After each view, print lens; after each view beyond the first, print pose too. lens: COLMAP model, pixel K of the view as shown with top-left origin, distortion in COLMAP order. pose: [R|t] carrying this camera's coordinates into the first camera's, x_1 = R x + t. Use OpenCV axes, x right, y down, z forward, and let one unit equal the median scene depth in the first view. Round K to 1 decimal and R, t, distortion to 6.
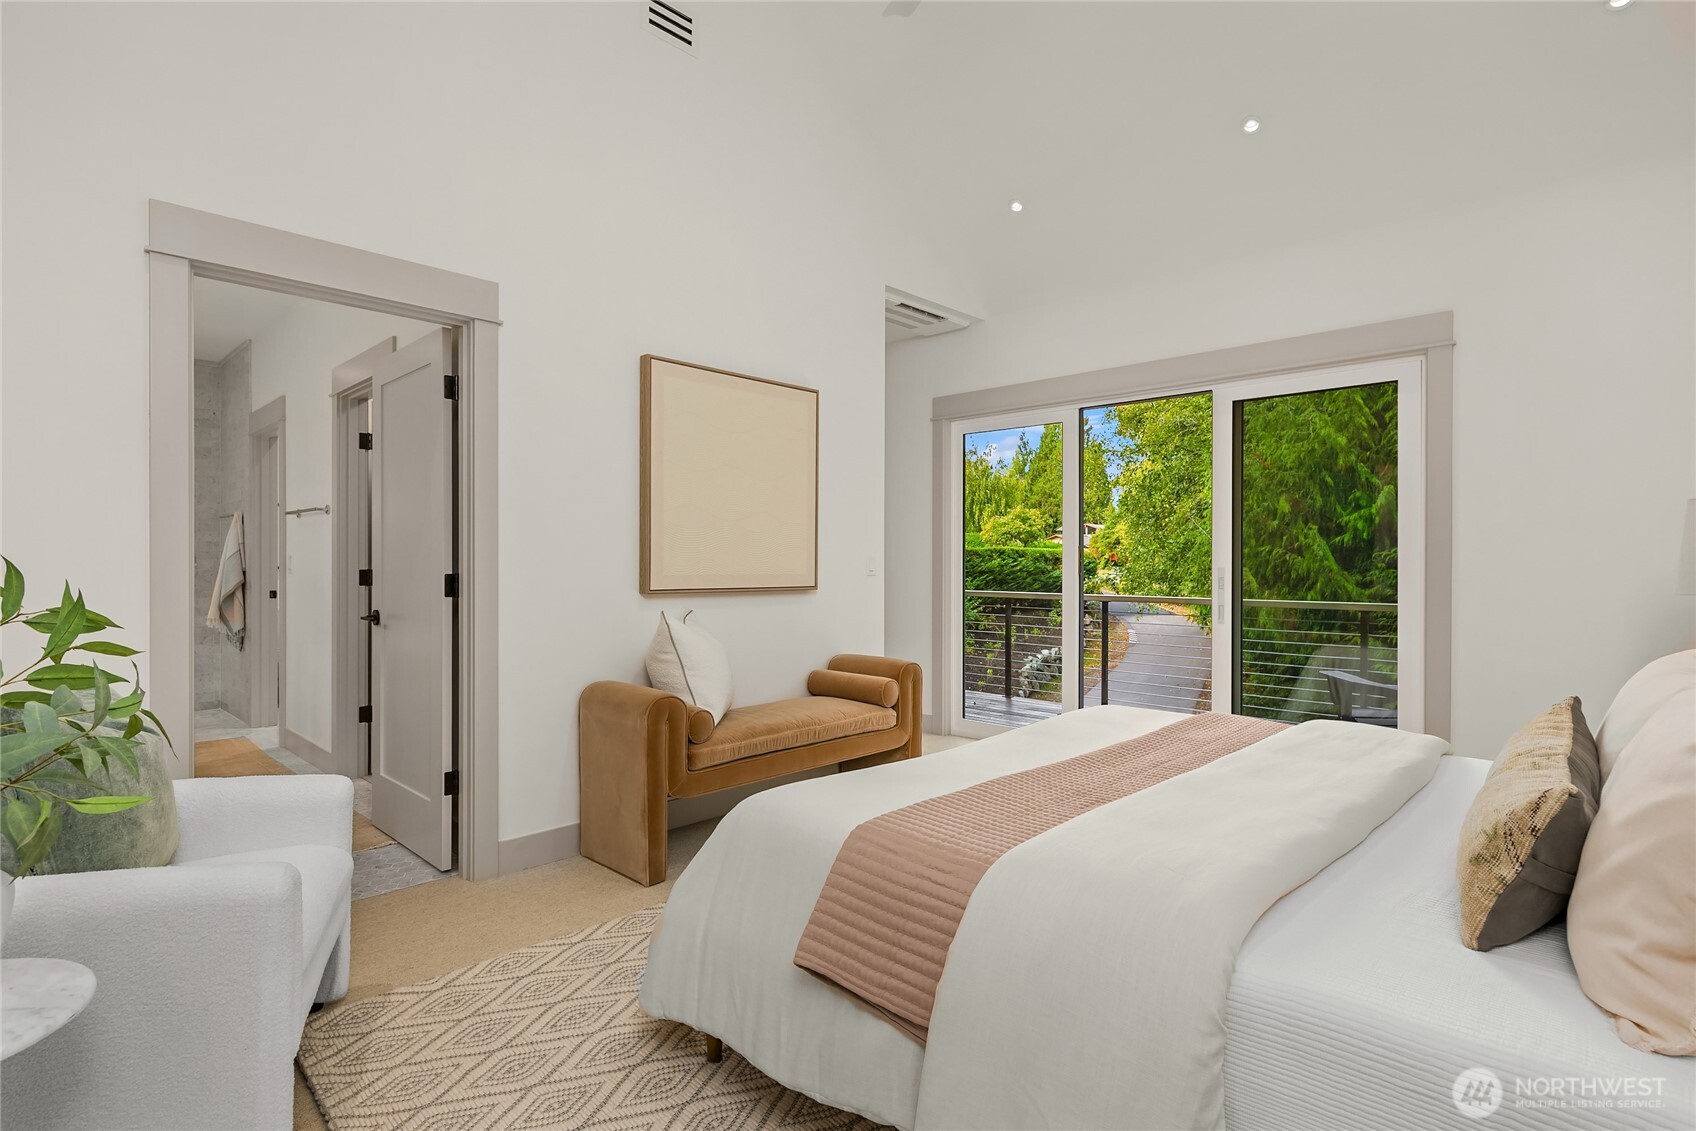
lens RADIAL K [[827.1, 0, 848.4], [0, 827.1, 564.4], [0, 0, 1]] dist [-0.004197, 0.001265]
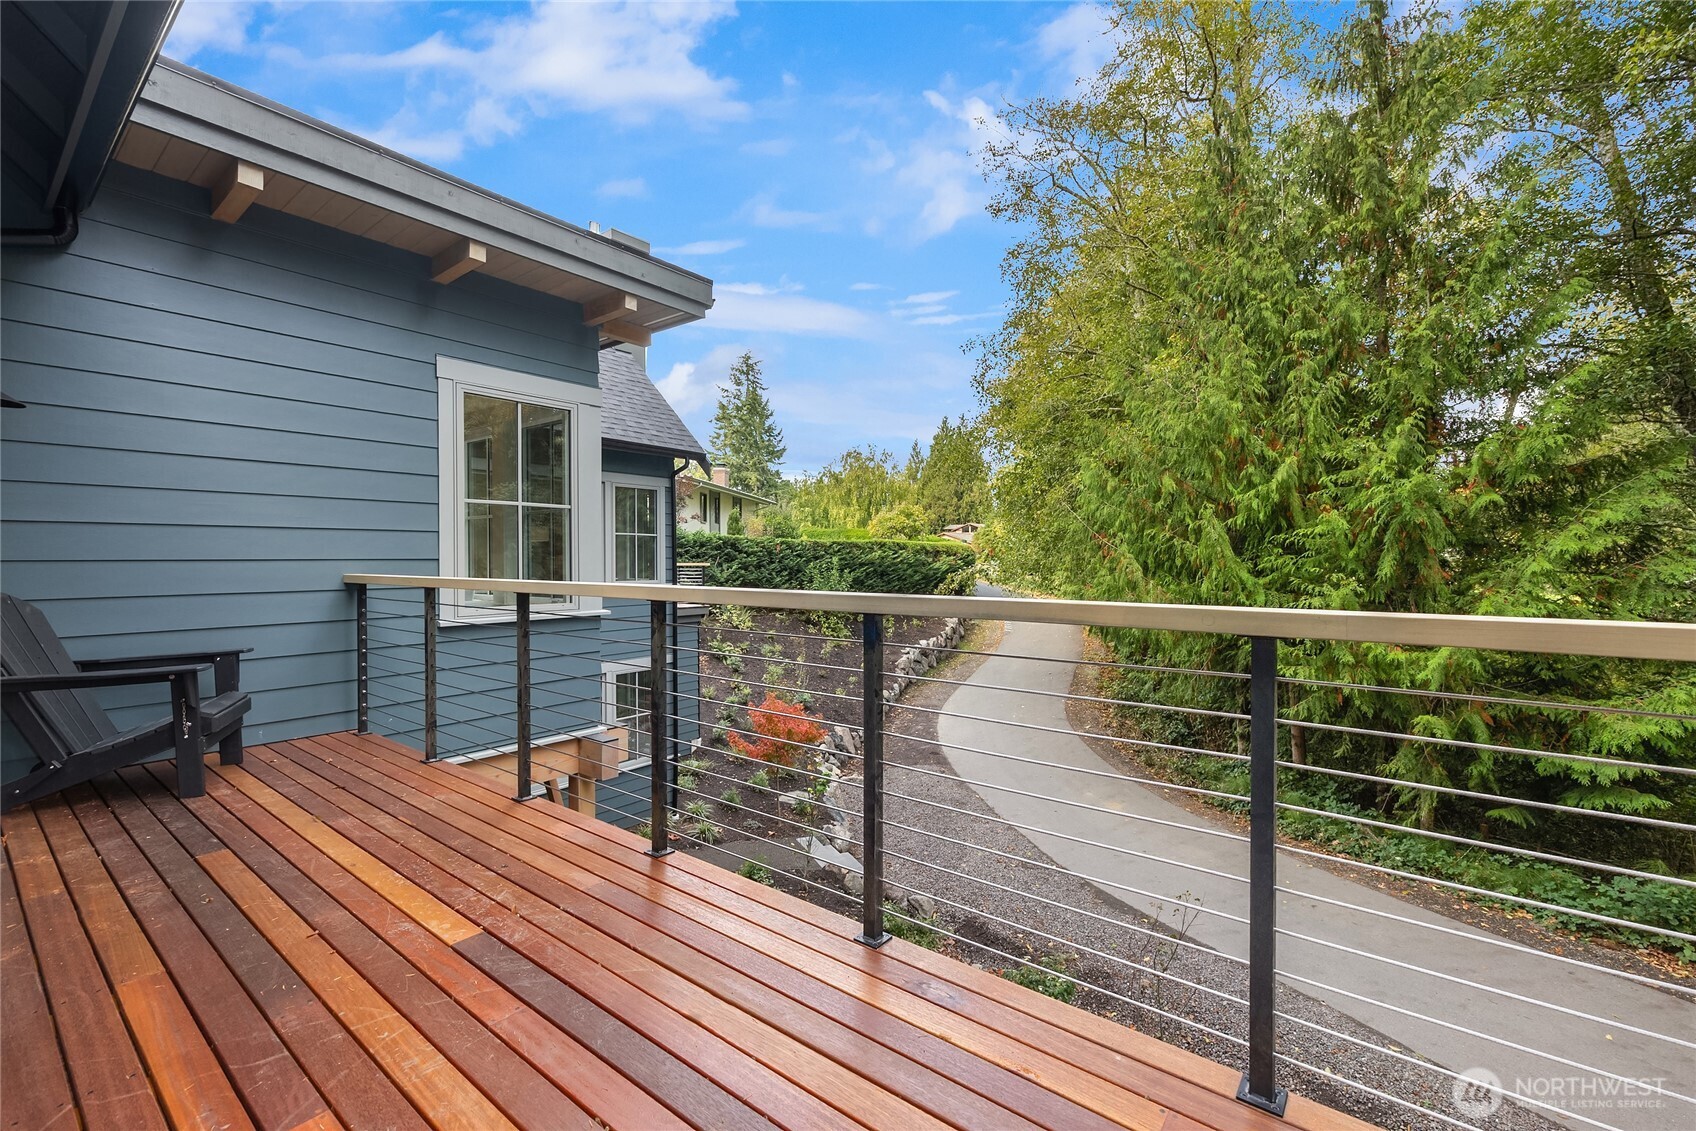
lens RADIAL K [[712.7, 0, 851.9], [0, 712.7, 565.3], [0, 0, 1]] dist [0.002379, 0.000056]
pose [[0.993430, -0.007585, 0.114189, 0.101615], [0.006673, 0.999943, 0.008369, 0.006757], [-0.114246, -0.007552, 0.993424, 0.277772]]
